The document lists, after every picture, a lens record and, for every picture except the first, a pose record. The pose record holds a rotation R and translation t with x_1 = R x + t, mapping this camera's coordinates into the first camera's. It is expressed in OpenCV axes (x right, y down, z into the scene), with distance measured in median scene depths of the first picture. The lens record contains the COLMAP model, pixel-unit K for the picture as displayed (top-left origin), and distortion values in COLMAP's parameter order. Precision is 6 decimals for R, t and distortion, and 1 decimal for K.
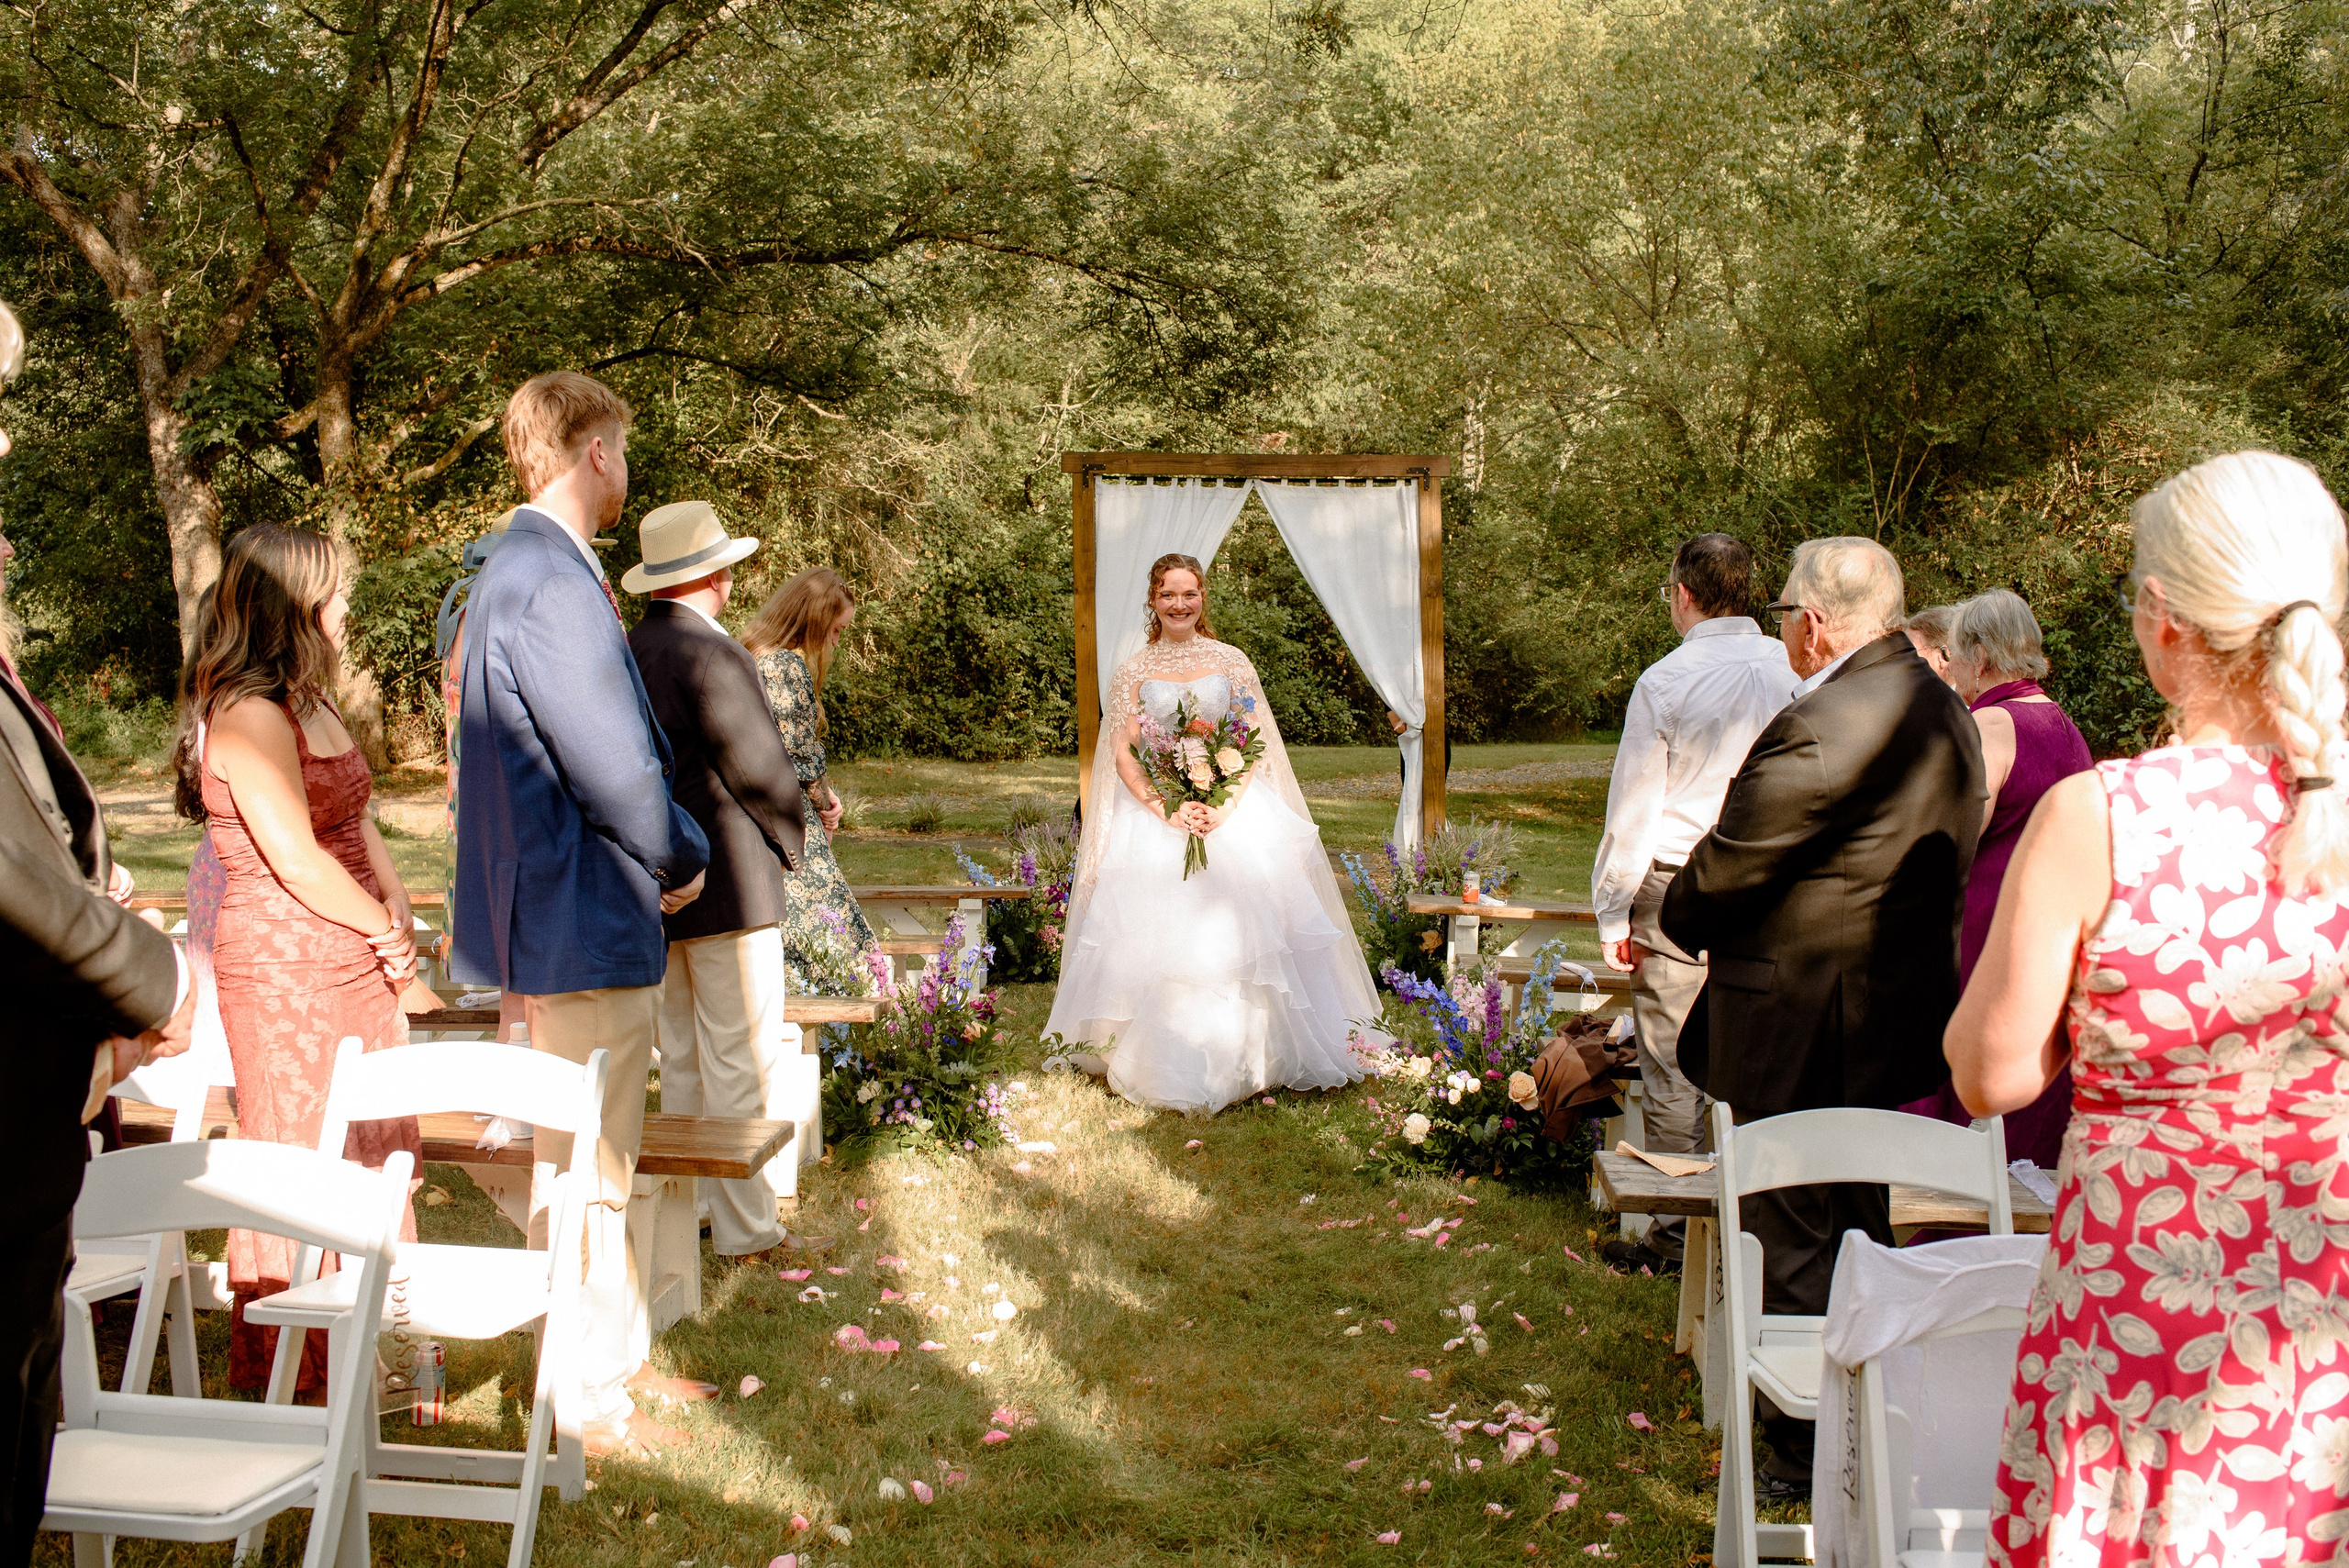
lens RADIAL K [[2241.3, 0, 1174.5], [0, 2241.3, 784.0], [0, 0, 1]] dist [-0.077473, 0.028502]
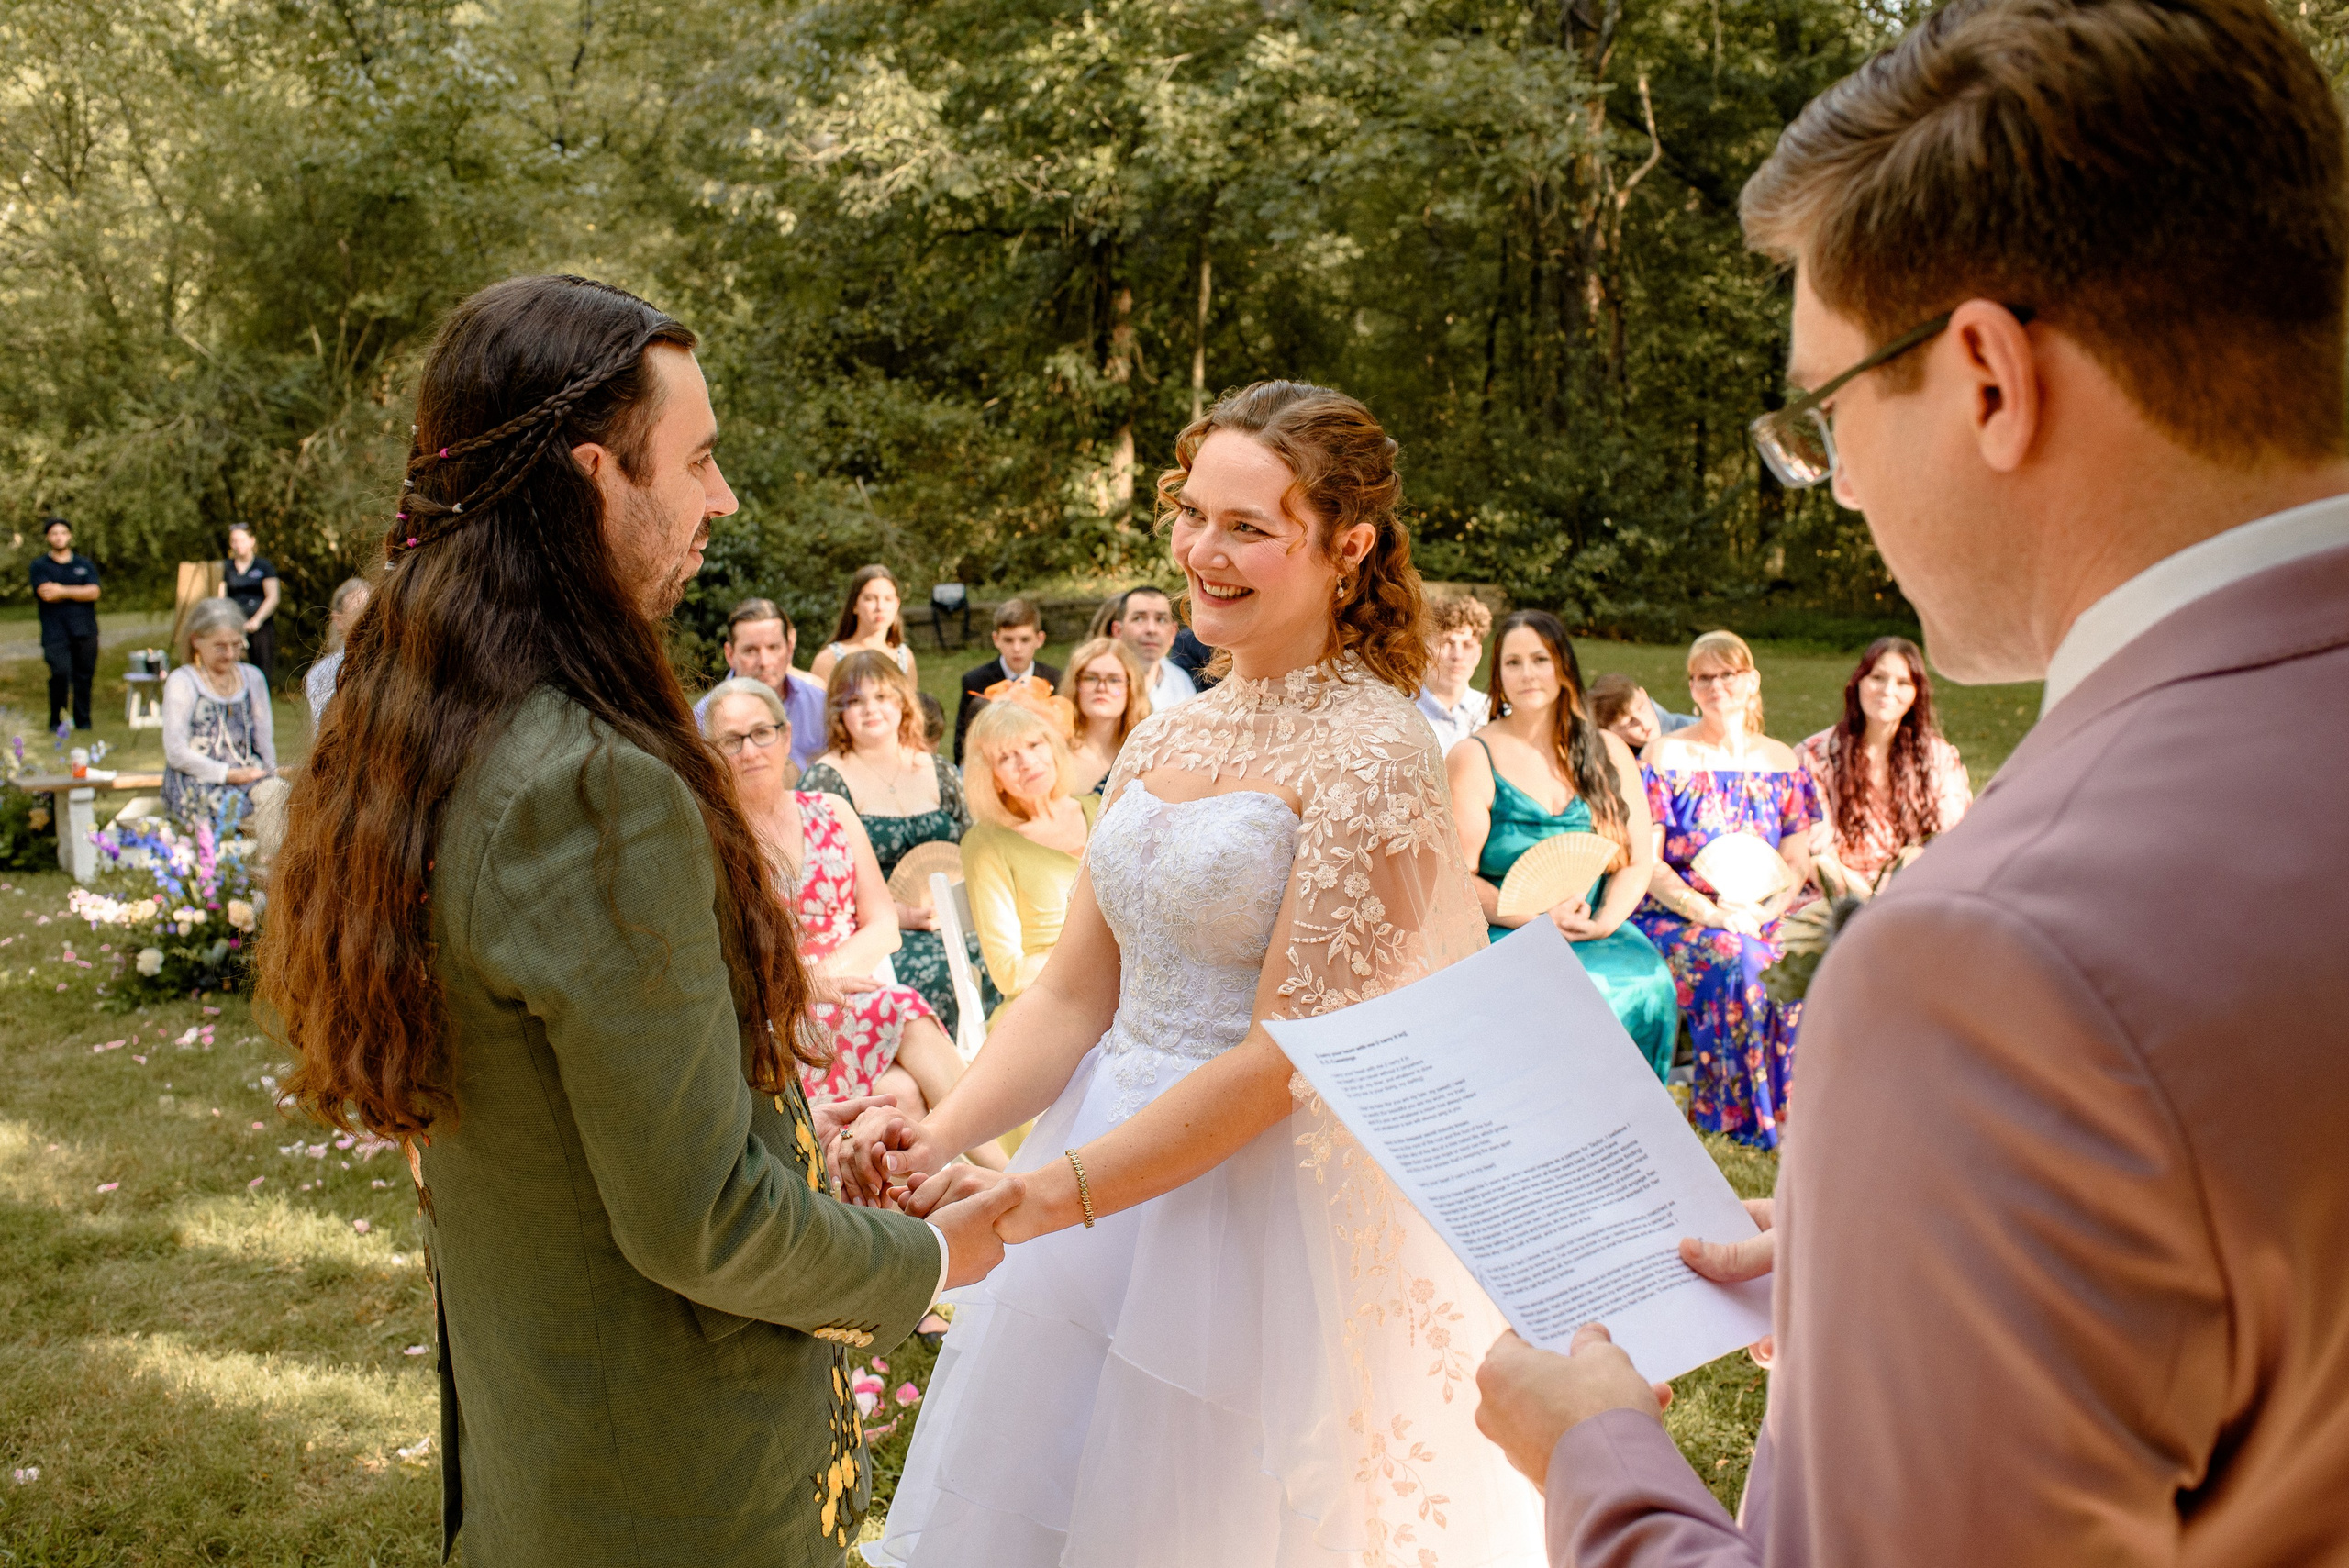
lens RADIAL K [[2241.3, 0, 1174.5], [0, 2241.3, 784.0], [0, 0, 1]] dist [-0.077473, 0.028502]
pose [[0.767180, -0.114048, 0.631212, -0.129671], [0.070810, 0.993110, 0.093373, -0.005440], [-0.637512, -0.026938, 0.769969, -0.150101]]
